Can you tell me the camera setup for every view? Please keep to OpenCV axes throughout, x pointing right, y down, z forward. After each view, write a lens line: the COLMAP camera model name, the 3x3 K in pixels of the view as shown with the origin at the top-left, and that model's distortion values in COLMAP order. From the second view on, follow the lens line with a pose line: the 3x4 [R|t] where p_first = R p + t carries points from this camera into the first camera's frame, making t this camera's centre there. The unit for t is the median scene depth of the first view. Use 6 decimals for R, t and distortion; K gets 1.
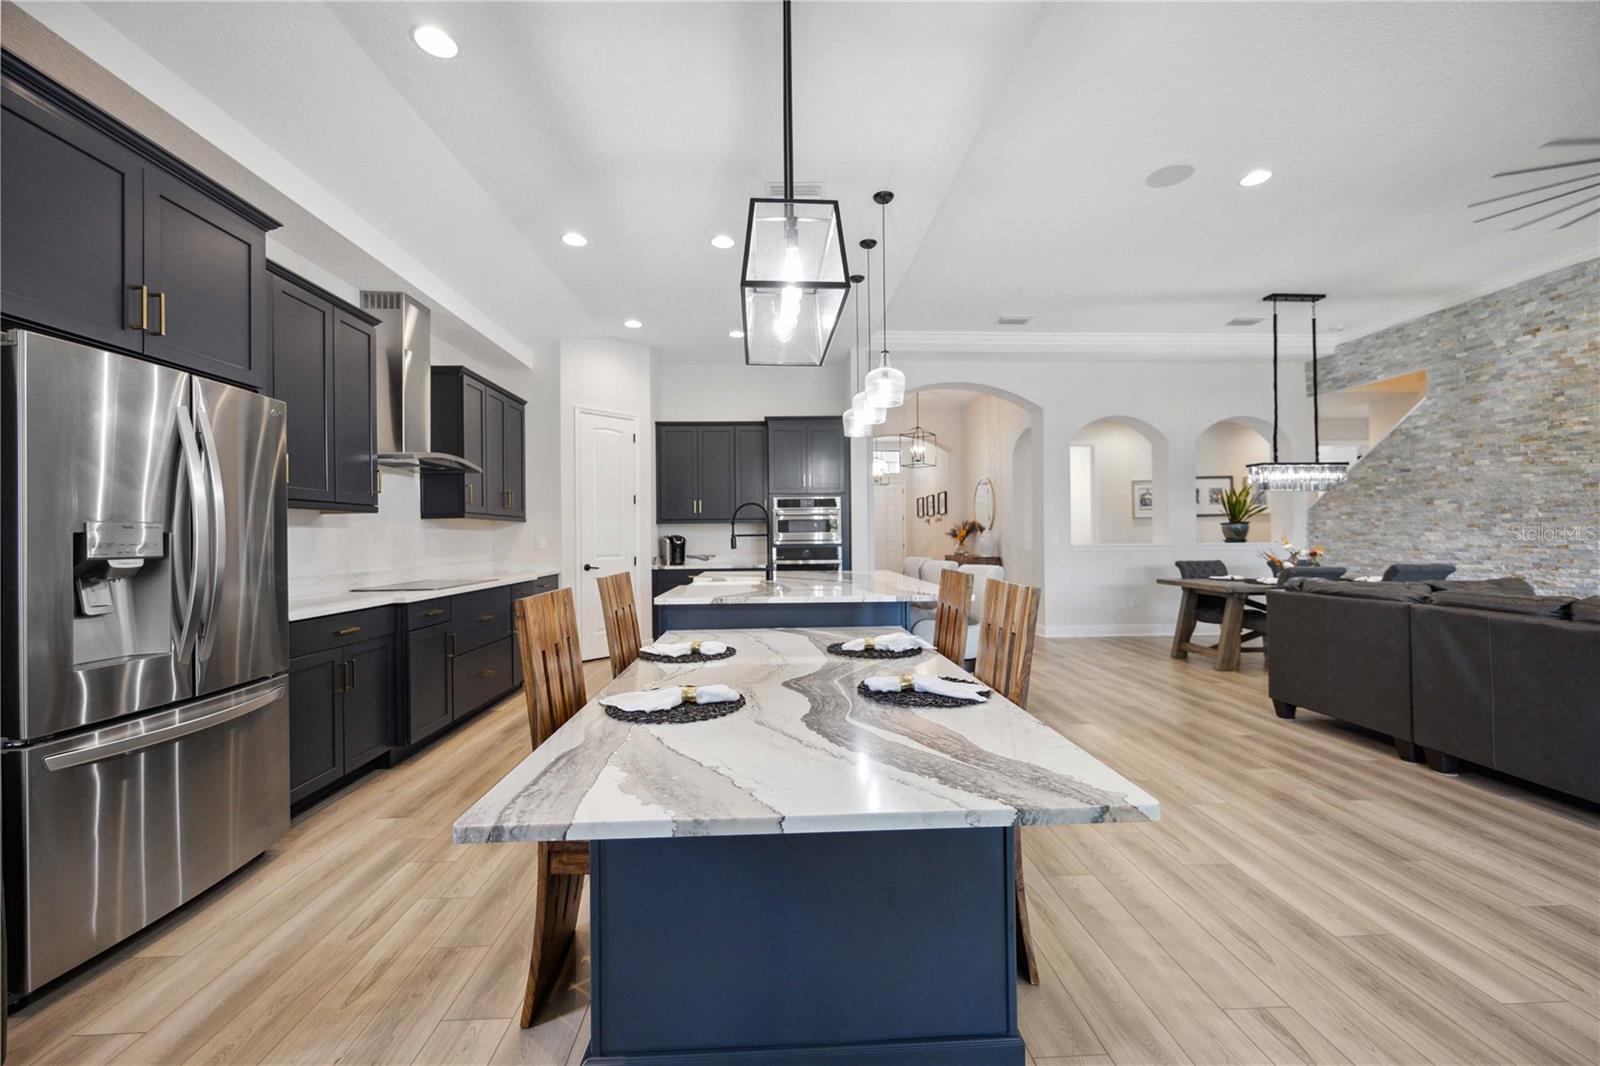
lens RADIAL K [[656.6, 0, 799.5], [0, 656.6, 531.1], [0, 0, 1]] dist [0.006557, -0.000037]
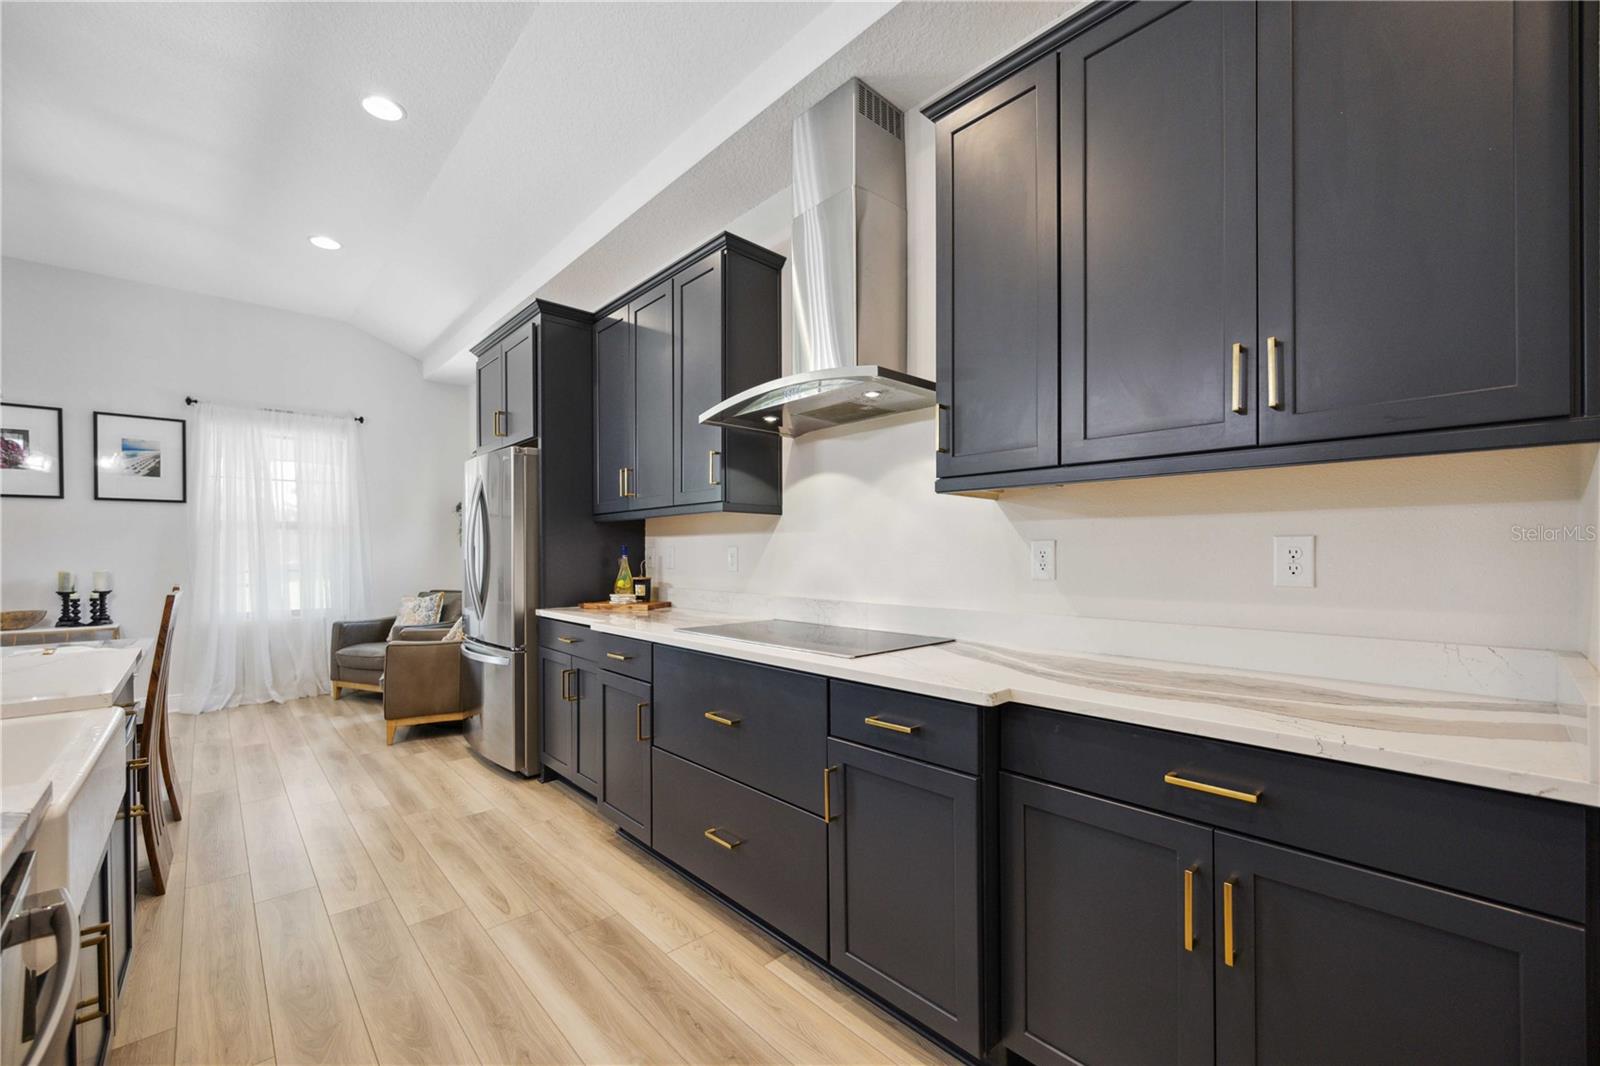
lens RADIAL K [[656.6, 0, 796.4], [0, 656.6, 546.1], [0, 0, 1]] dist [0.006557, -0.000037]
pose [[-0.772202, 0.015737, -0.635183, -0.157284], [0.023136, 0.999727, -0.003358, 0.008838], [0.634956, -0.017289, -0.772355, 0.987182]]
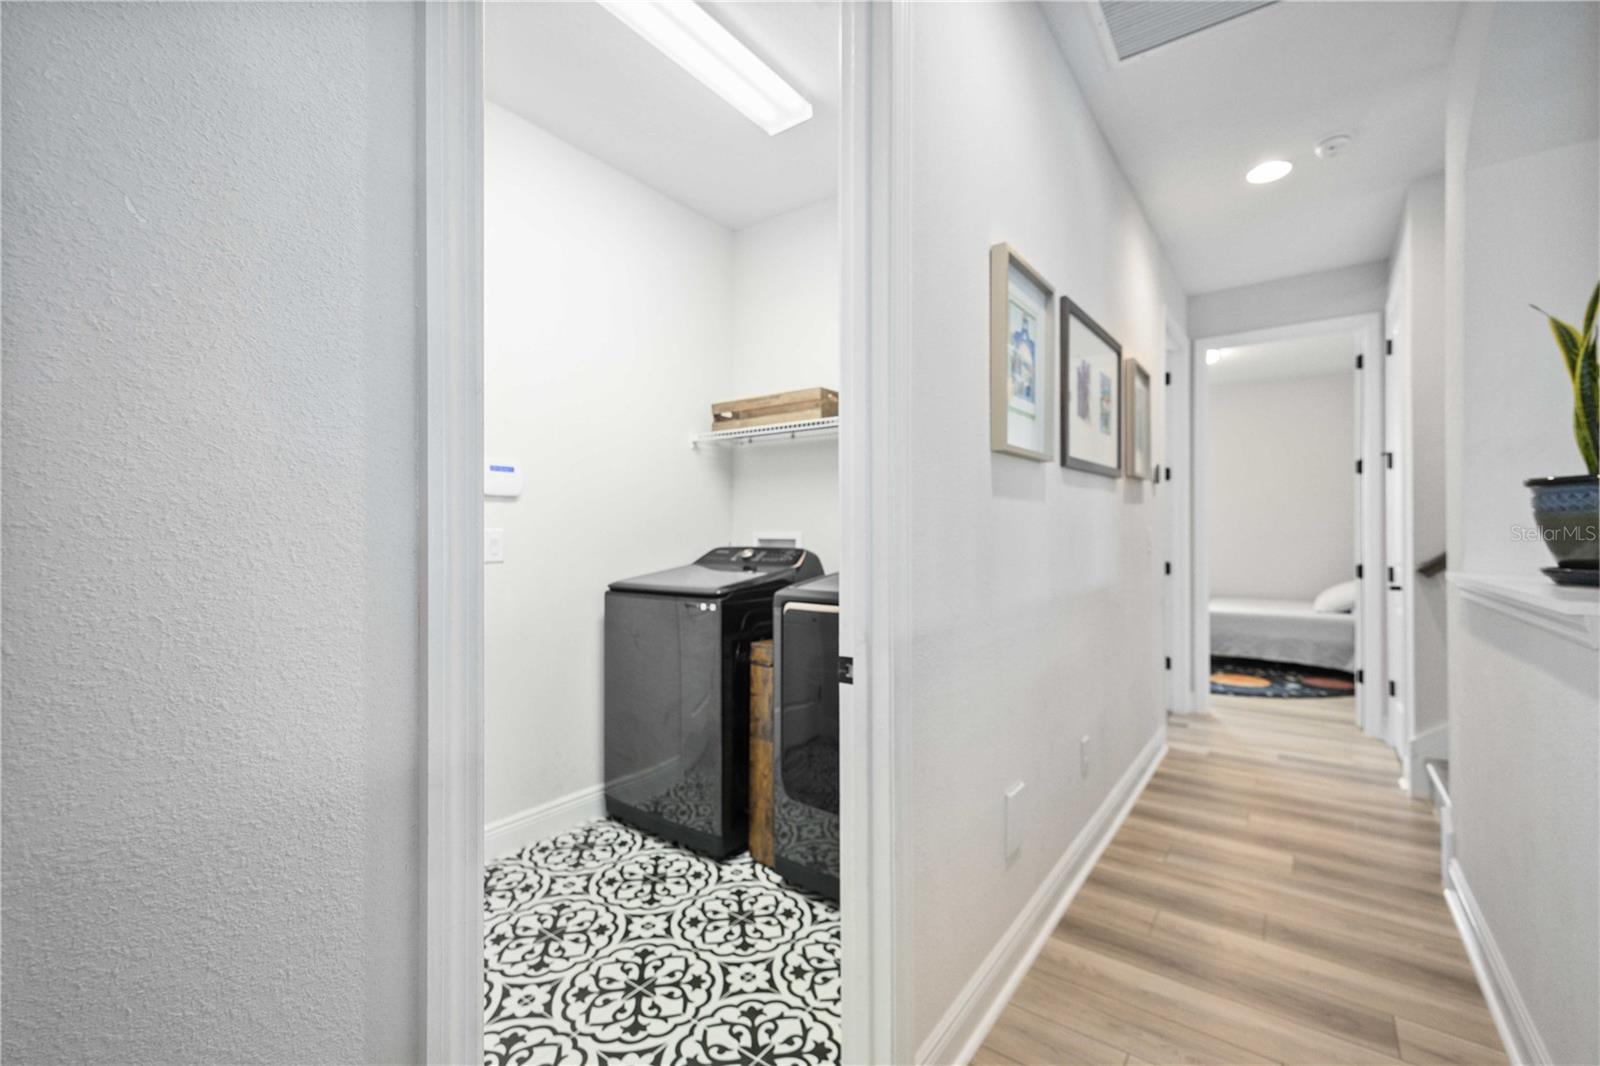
lens RADIAL K [[656.6, 0, 809.6], [0, 656.6, 528.6], [0, 0, 1]] dist [0.006557, -0.000037]
pose [[0.643607, 0.004626, 0.765343, 0.478671], [-0.007715, 0.999970, 0.000444, 0.003882], [-0.765318, -0.006191, 0.643623, 1.349614]]
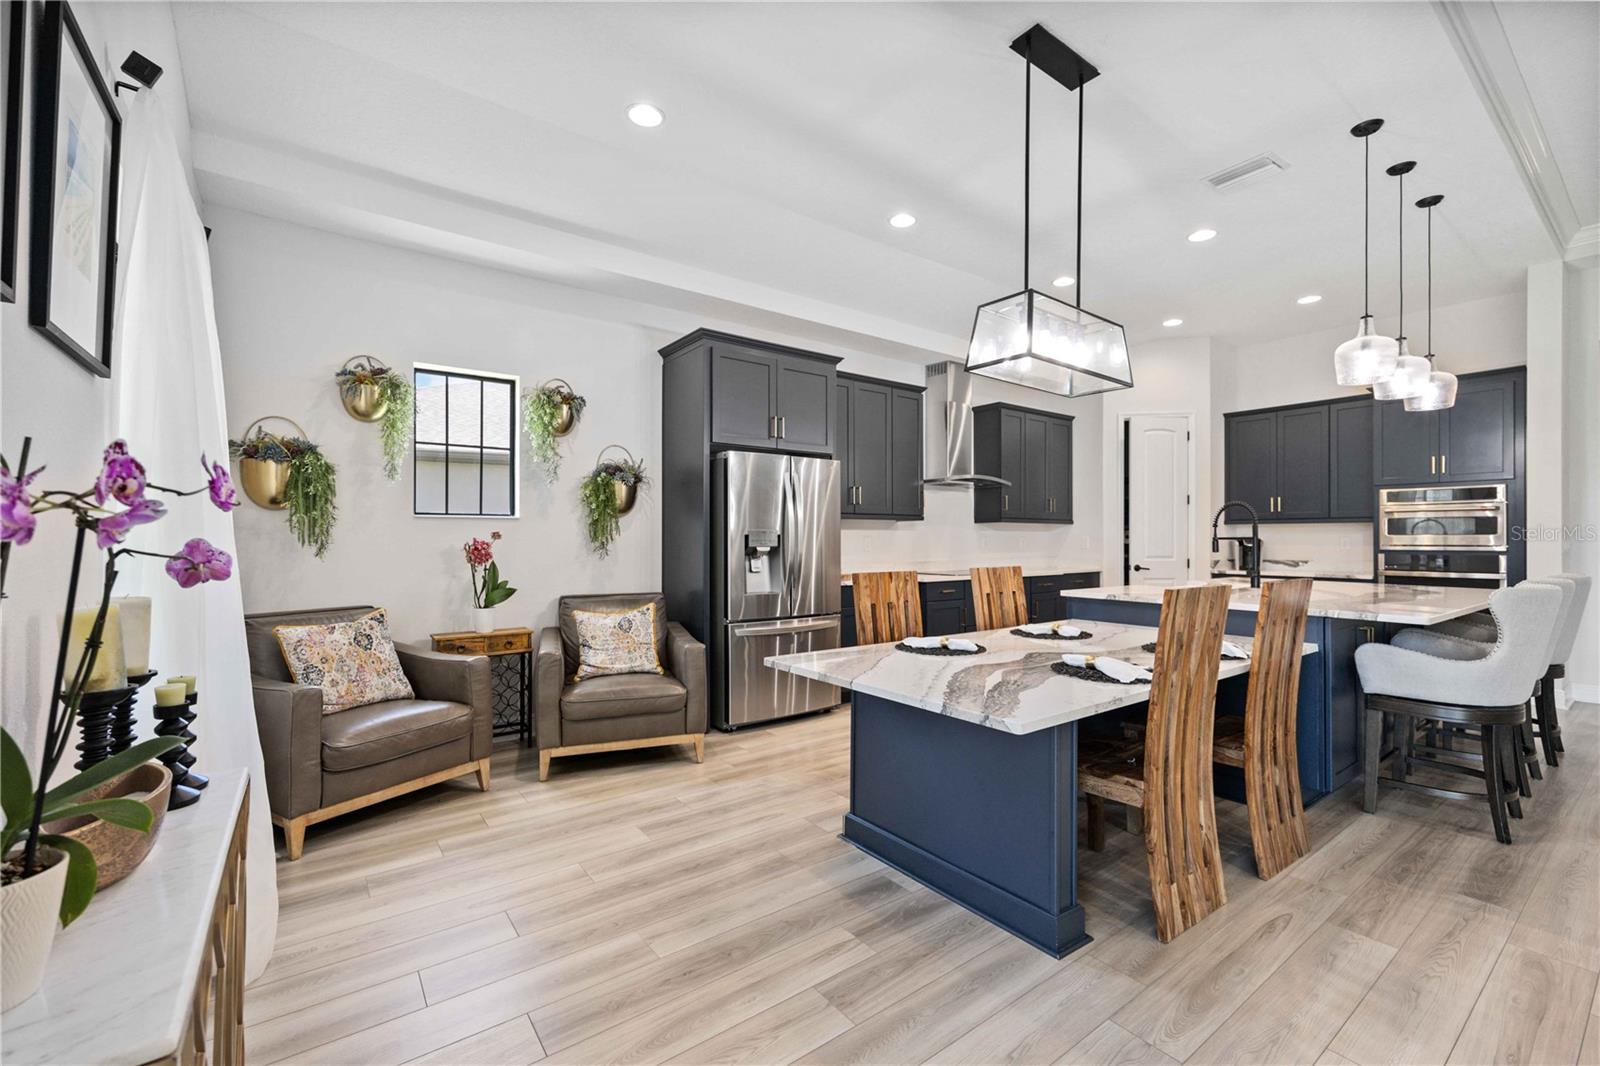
lens RADIAL K [[656.6, 0, 789.9], [0, 656.6, 537.6], [0, 0, 1]] dist [0.006557, -0.000037]
pose [[0.556428, 0.008665, -0.830850, 0.255051], [0.000706, 0.999940, 0.010902, -0.003516], [0.830895, -0.006653, 0.556389, -0.039242]]
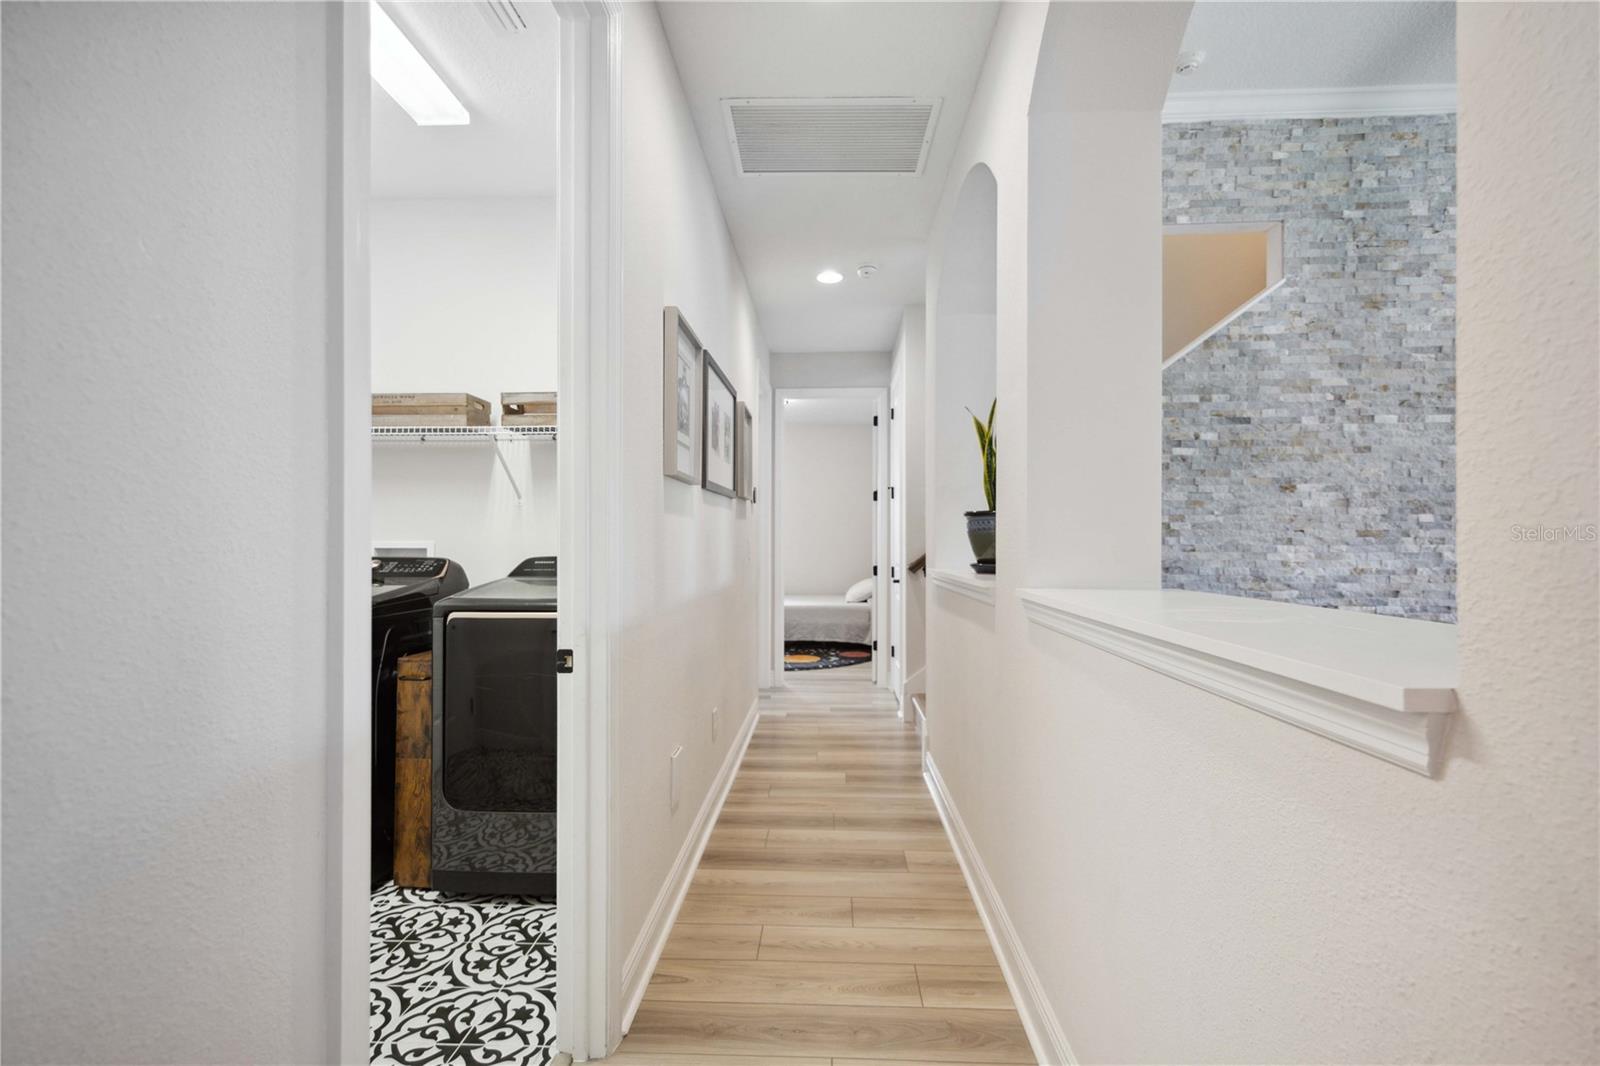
lens RADIAL K [[656.6, 0, 790.9], [0, 656.6, 538.4], [0, 0, 1]] dist [0.006557, -0.000037]
pose [[0.113050, 0.007041, 0.993564, 0.415562], [-0.012435, 0.999907, -0.005671, 0.004187], [-0.993511, -0.011714, 0.113127, 1.365633]]
